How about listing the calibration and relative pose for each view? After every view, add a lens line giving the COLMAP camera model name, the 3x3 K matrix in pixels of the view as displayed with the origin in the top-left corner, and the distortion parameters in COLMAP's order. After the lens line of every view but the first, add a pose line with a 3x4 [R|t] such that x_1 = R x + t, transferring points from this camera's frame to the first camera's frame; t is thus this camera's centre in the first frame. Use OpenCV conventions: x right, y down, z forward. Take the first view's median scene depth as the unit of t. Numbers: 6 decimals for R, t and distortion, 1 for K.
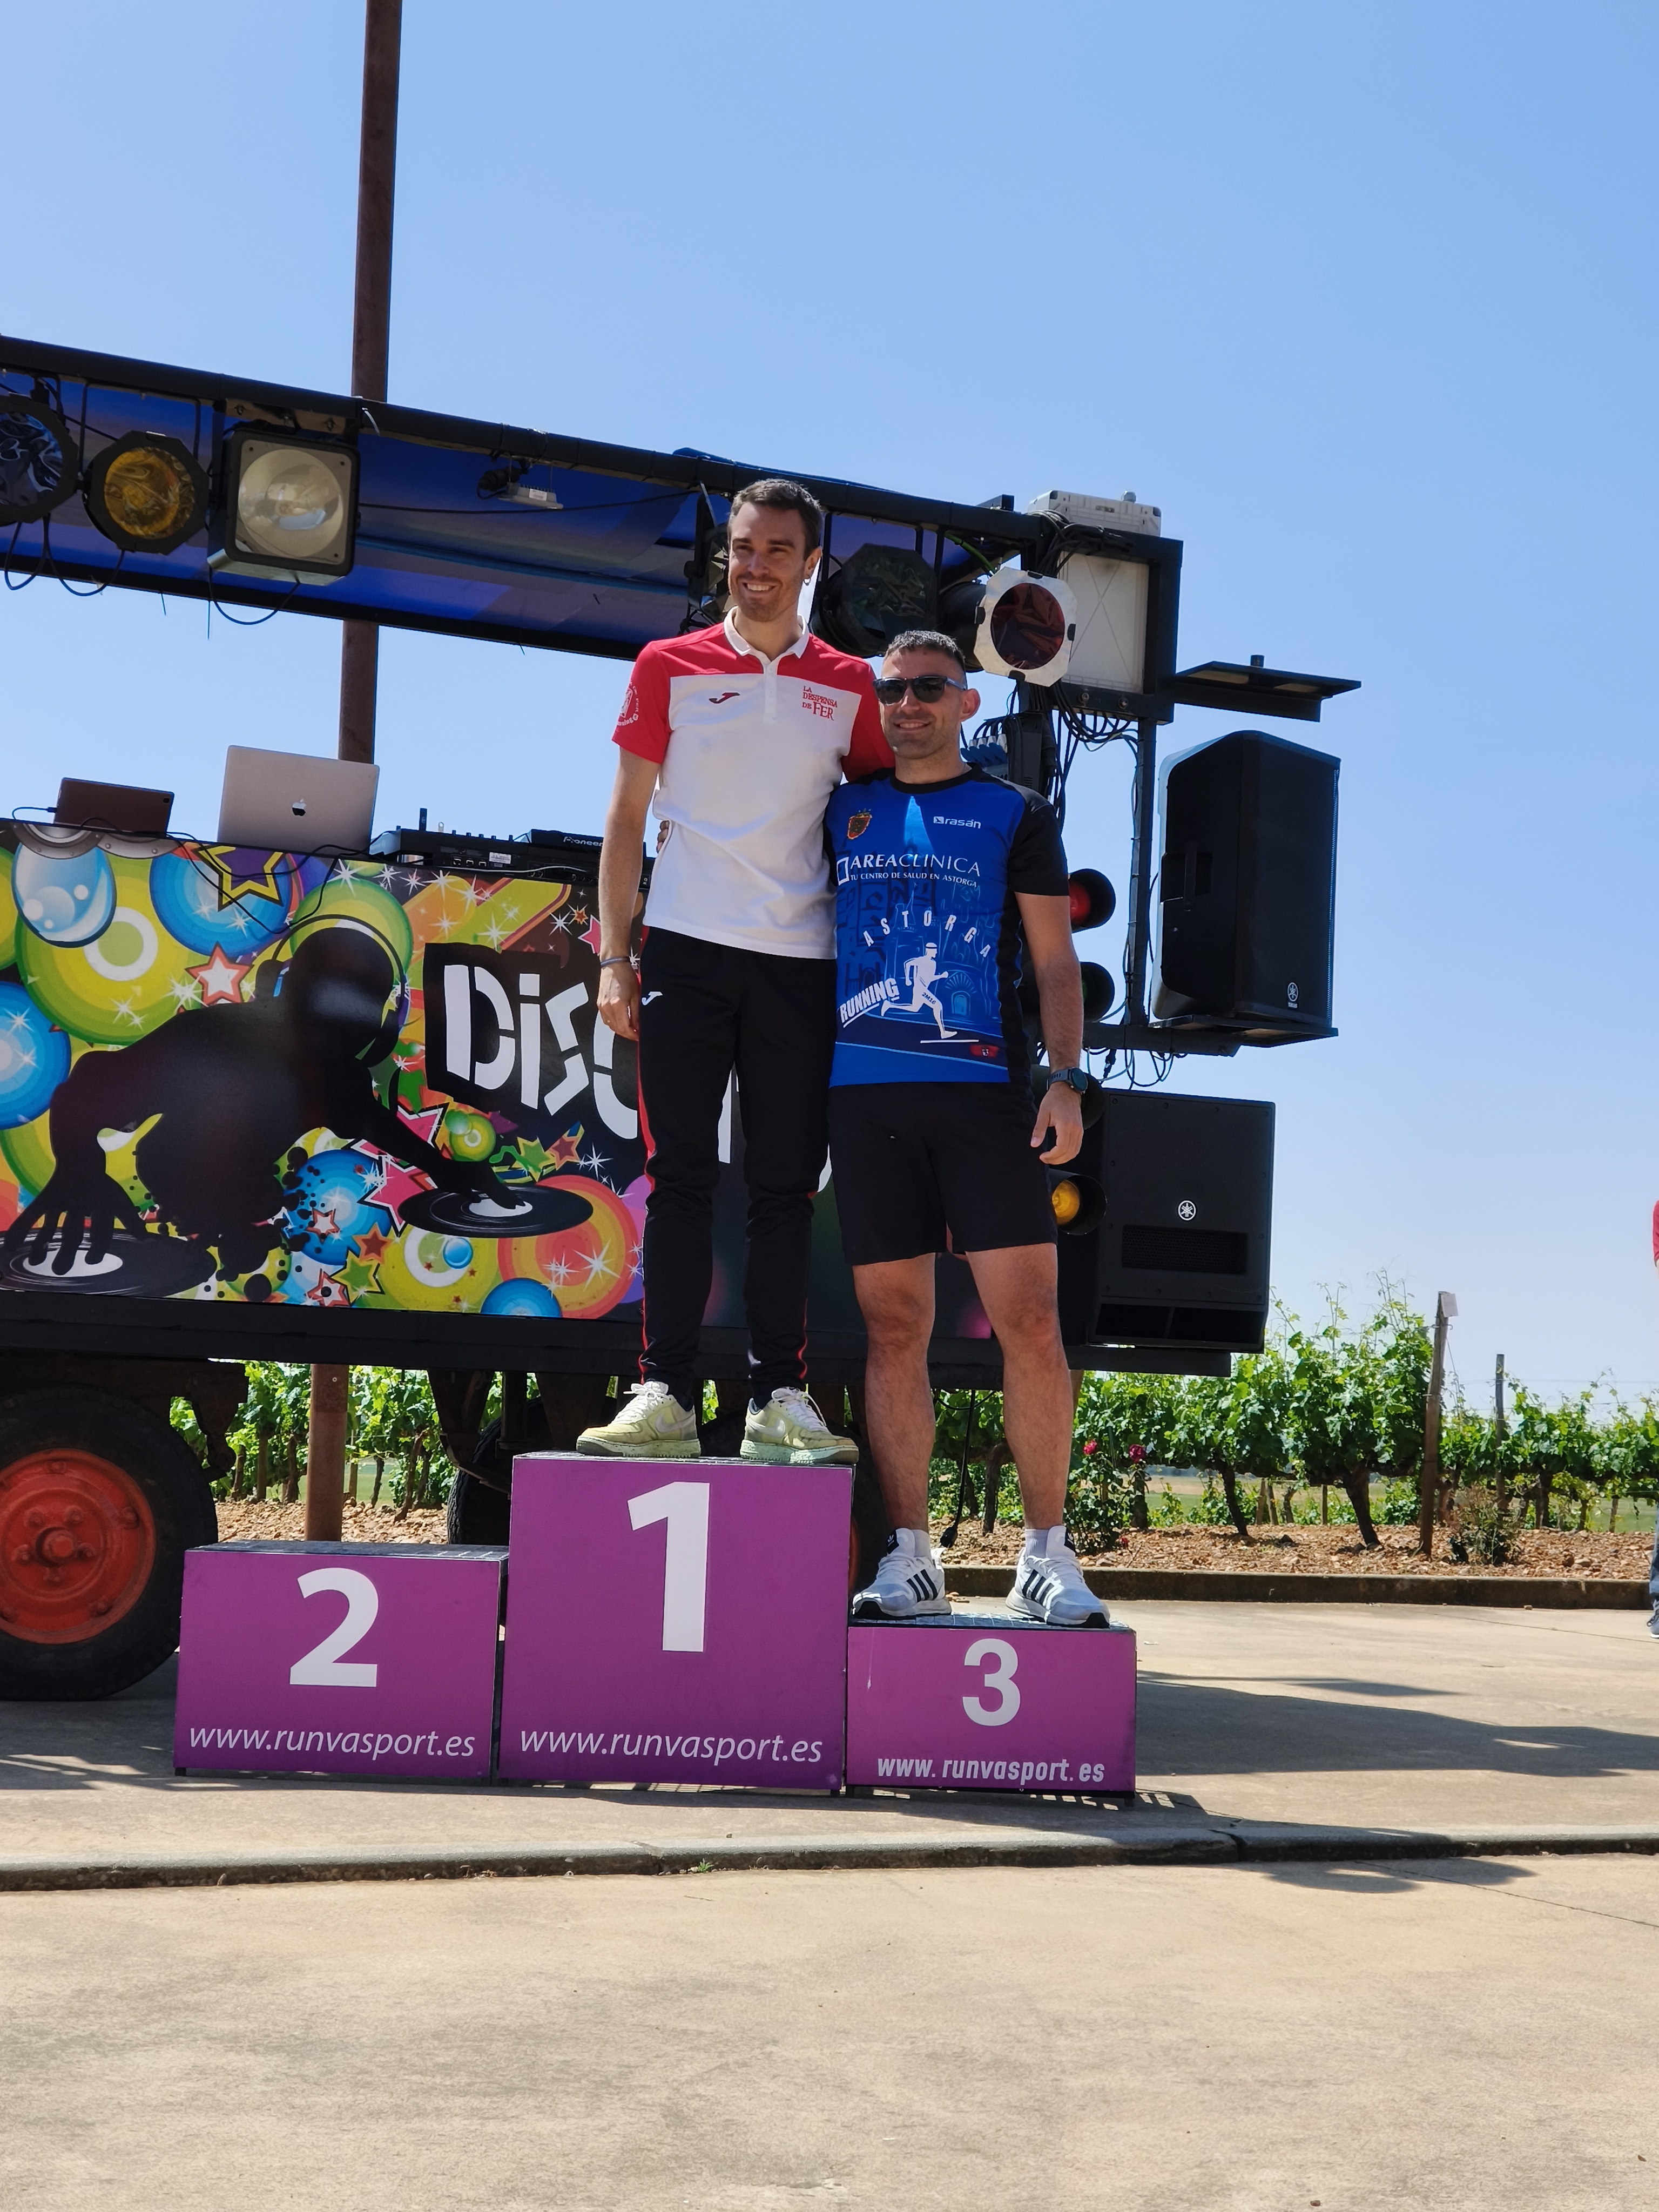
lens RADIAL K [[2886.1, 0, 834.8], [0, 2886.1, 1142.1], [0, 0, 1]] dist [-0.032285, 0.000000]
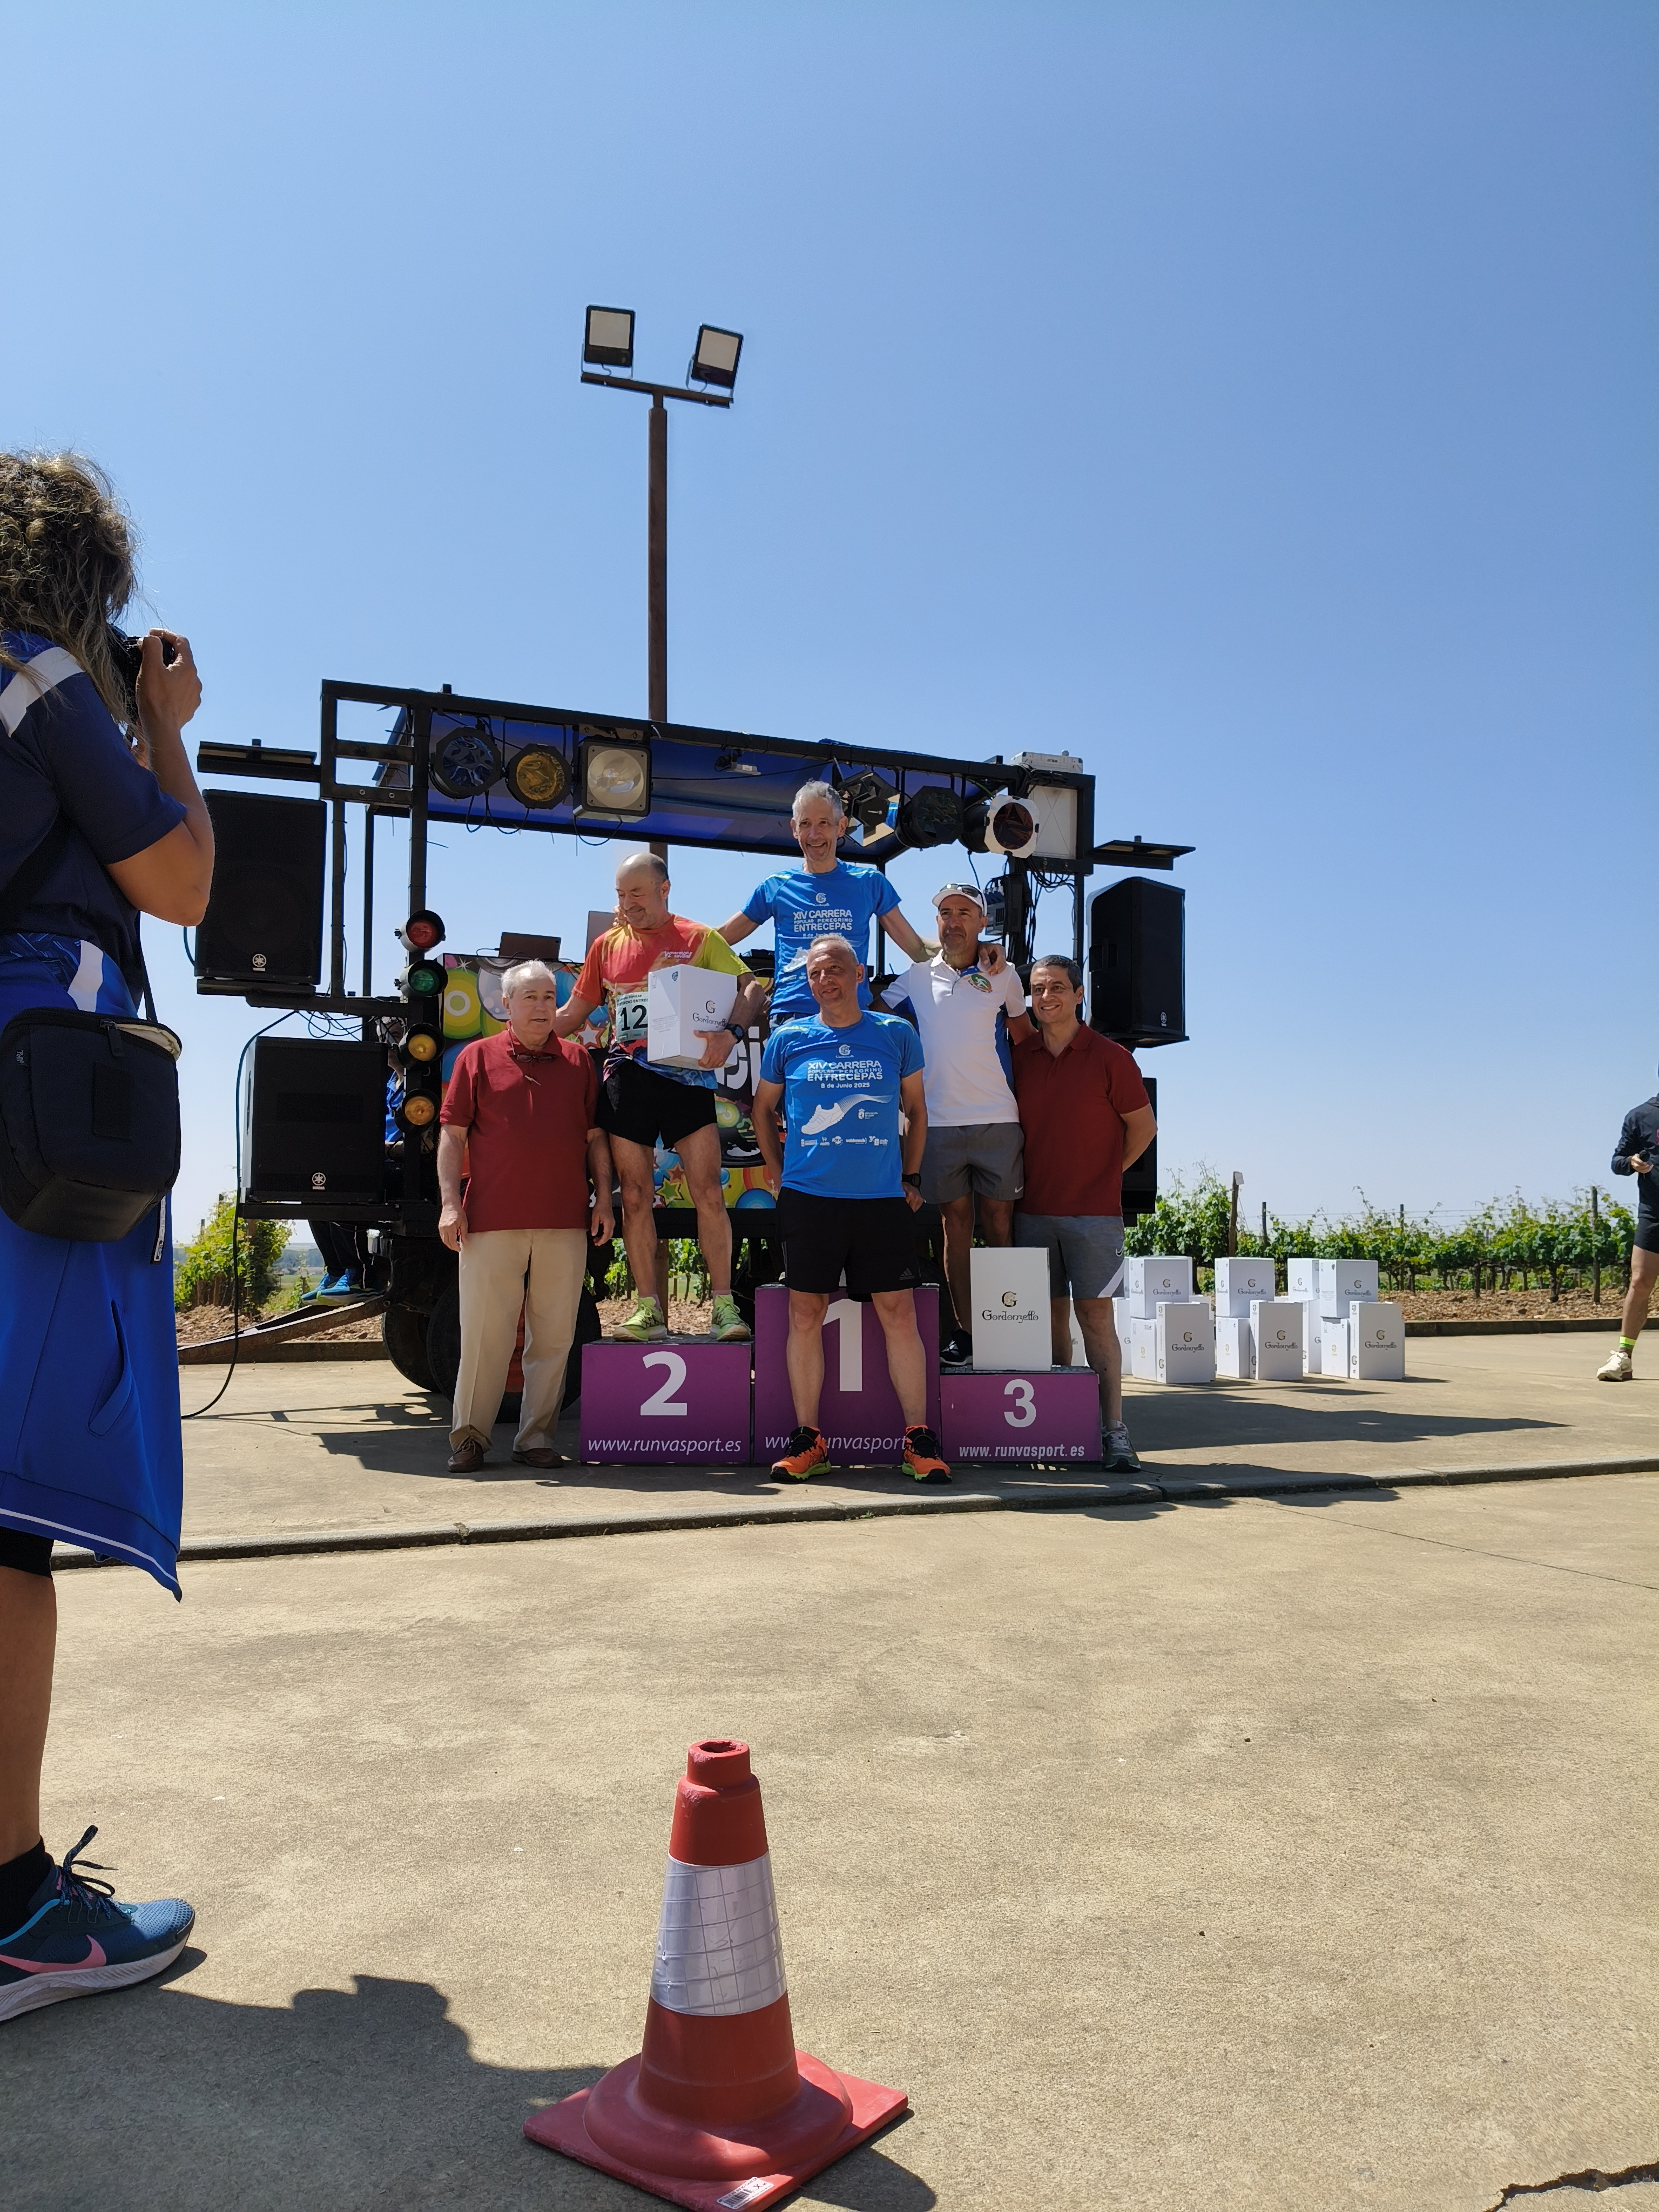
lens RADIAL K [[1387.2, 0, 821.4], [0, 1387.2, 1140.8], [0, 0, 1]] dist [-0.044107, -0.001576]
pose [[0.997462, -0.038316, -0.060008, -0.011526], [0.040069, 0.998797, 0.028280, -0.008011], [0.058852, -0.030612, 0.997797, 0.112186]]
